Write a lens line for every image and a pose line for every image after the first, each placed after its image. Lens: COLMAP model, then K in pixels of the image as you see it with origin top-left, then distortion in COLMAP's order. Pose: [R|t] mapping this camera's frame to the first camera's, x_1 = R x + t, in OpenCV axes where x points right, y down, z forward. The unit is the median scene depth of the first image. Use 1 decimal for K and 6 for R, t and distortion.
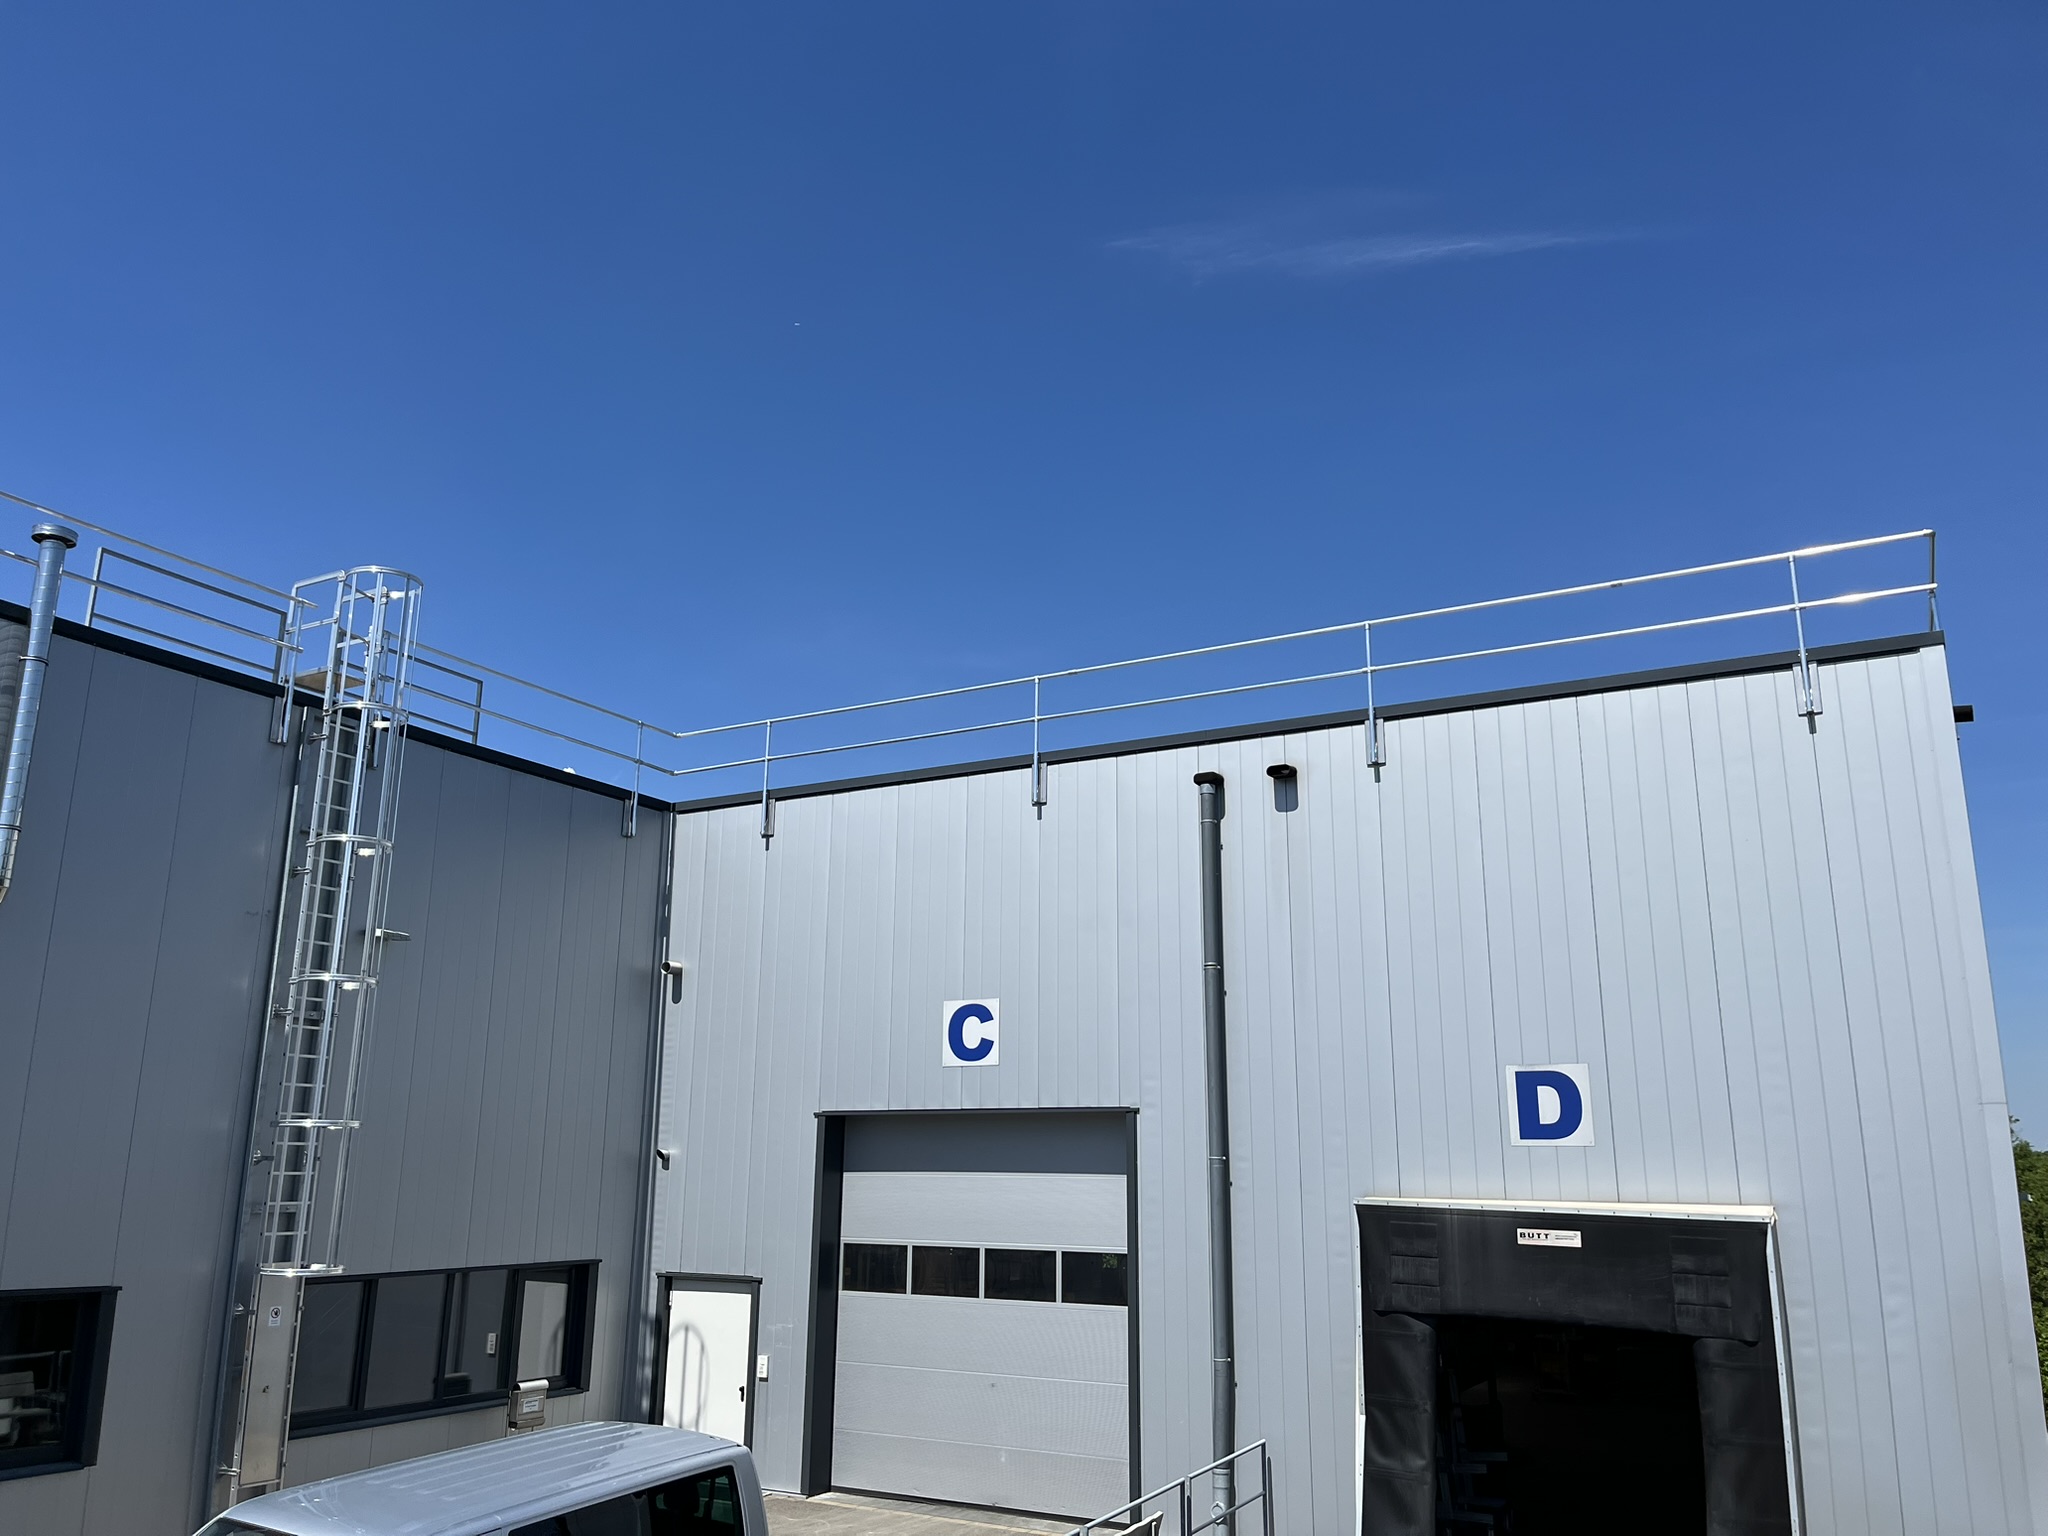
lens RADIAL K [[1552.0, 0, 1009.5], [0, 1552.0, 757.9], [0, 0, 1]] dist [0.047713, -0.053834]
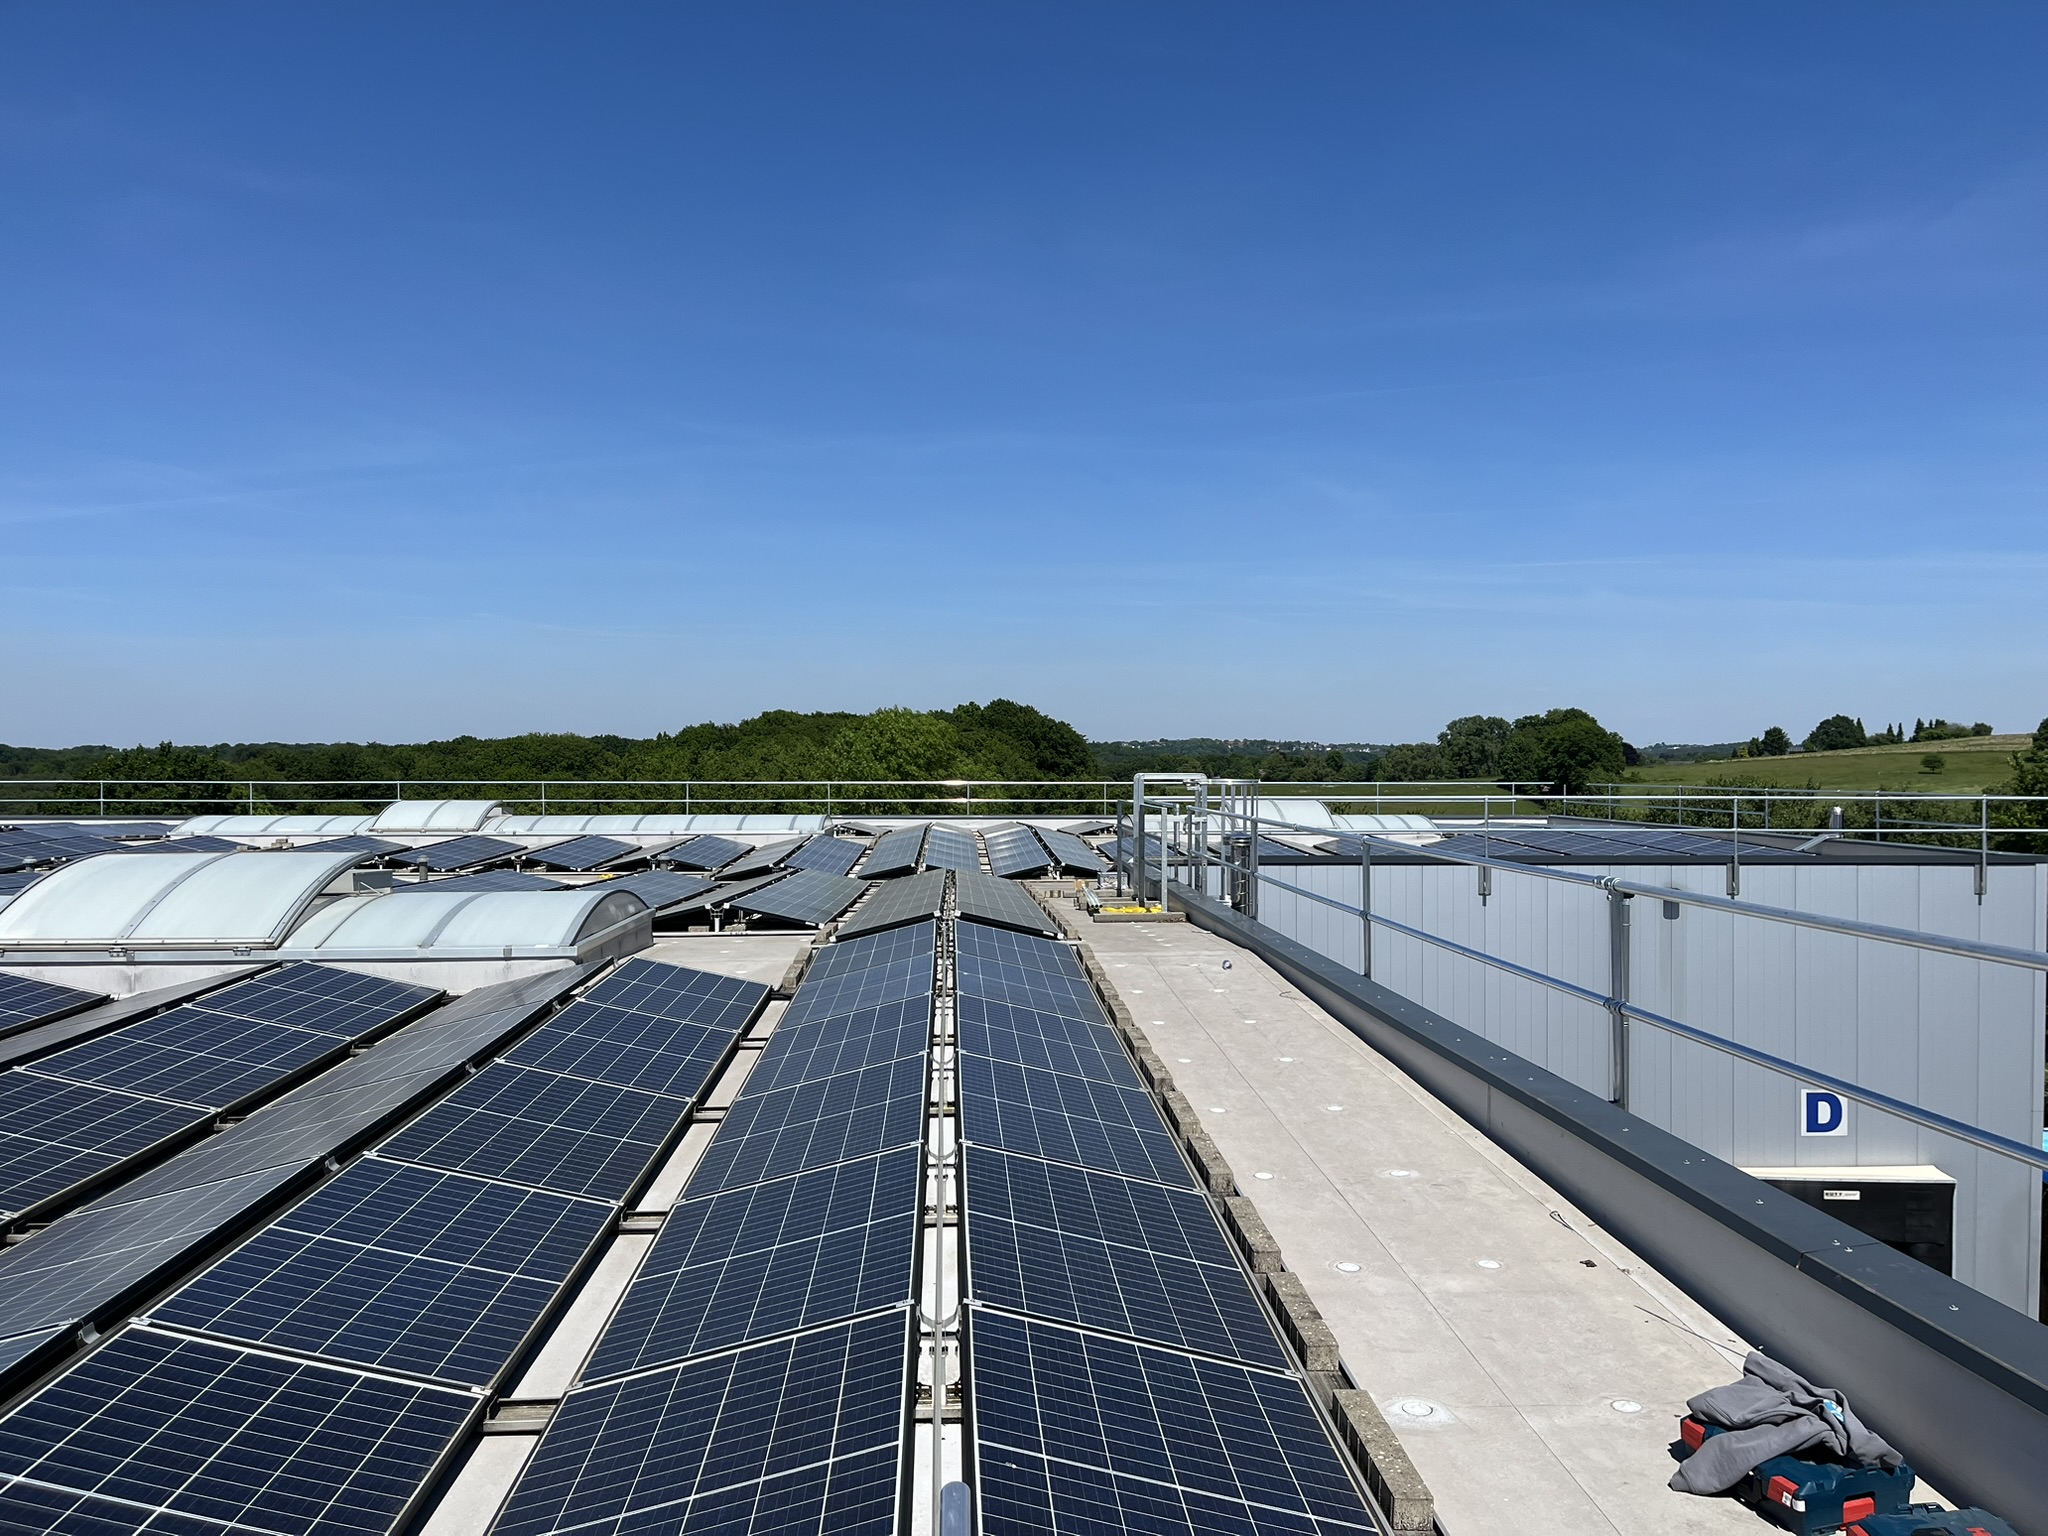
lens RADIAL K [[1552.0, 0, 1023.3], [0, 1552.0, 770.9], [0, 0, 1]] dist [0.047713, -0.053834]
pose [[0.858054, -0.014437, 0.513356, -1.144594], [-0.119493, 0.966557, 0.226911, -0.376717], [-0.499464, -0.256044, 0.827634, 0.115667]]
